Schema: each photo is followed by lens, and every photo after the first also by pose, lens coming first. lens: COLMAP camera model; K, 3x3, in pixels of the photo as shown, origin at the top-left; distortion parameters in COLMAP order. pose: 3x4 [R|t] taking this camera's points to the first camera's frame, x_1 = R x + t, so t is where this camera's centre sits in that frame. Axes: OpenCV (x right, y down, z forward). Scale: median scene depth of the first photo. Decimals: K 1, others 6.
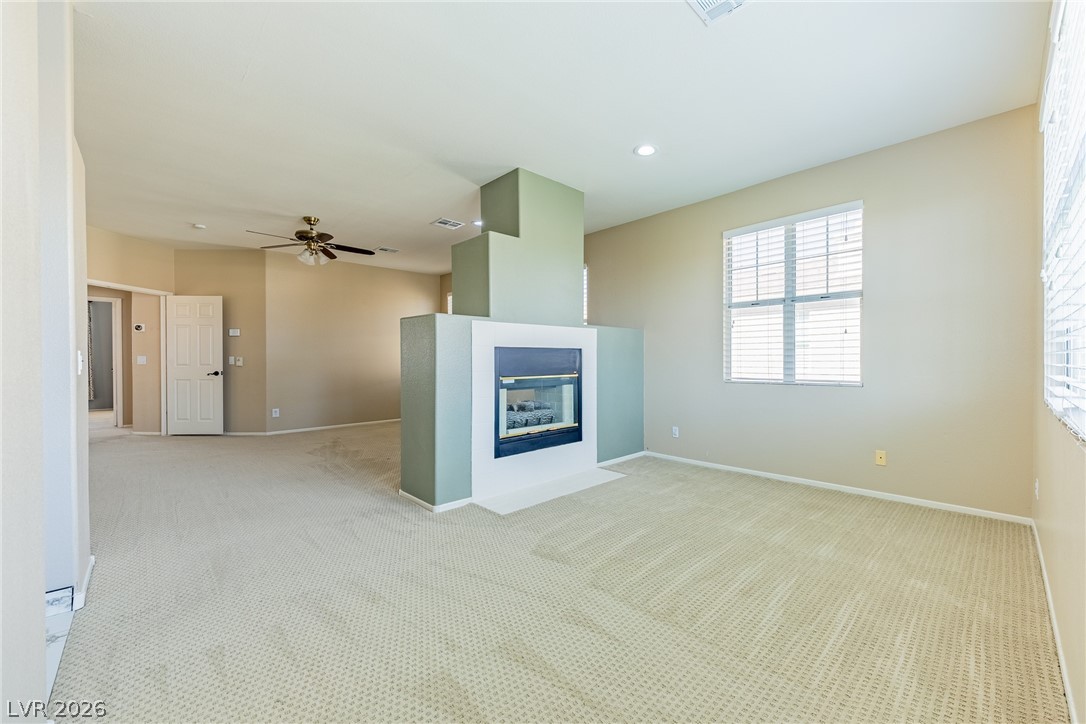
lens RADIAL K [[425.7, 0, 593.6], [0, 425.7, 364.9], [0, 0, 1]] dist [-0.000386, -0.000012]
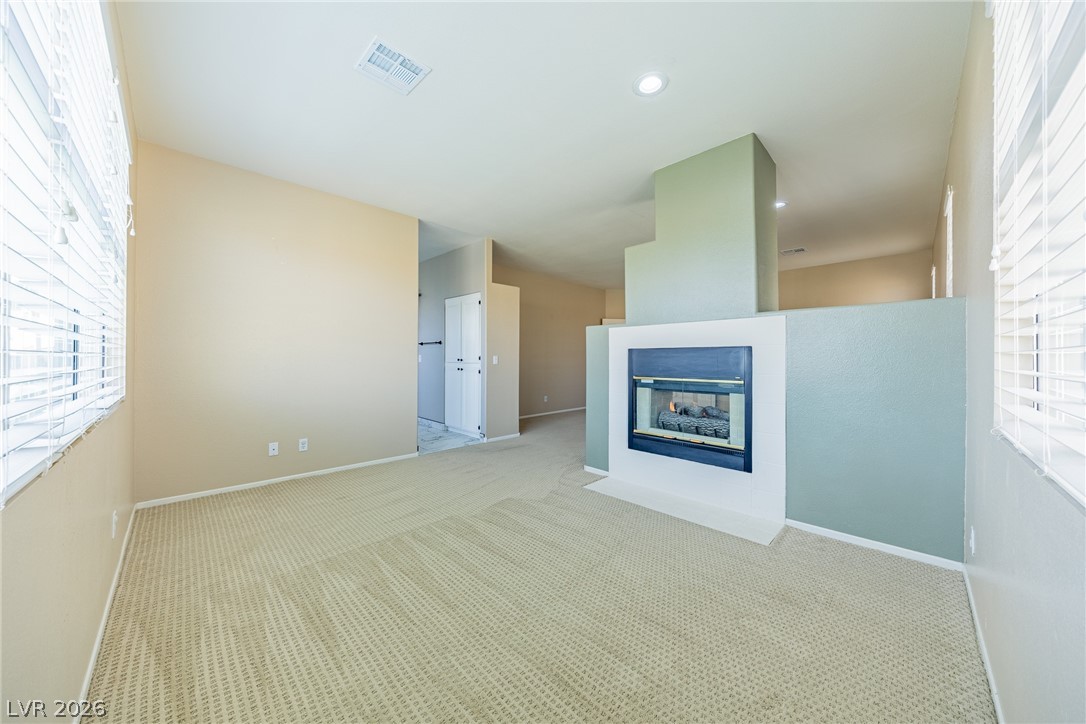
lens RADIAL K [[372.2, 0, 548.6], [0, 372.2, 358.2], [0, 0, 1]] dist [0.000455, 0.000000]
pose [[-0.025538, 0.002931, -0.999670, 0.659687], [-0.016580, 0.999857, 0.003355, -0.015327], [0.999536, 0.016661, -0.025486, 0.710857]]
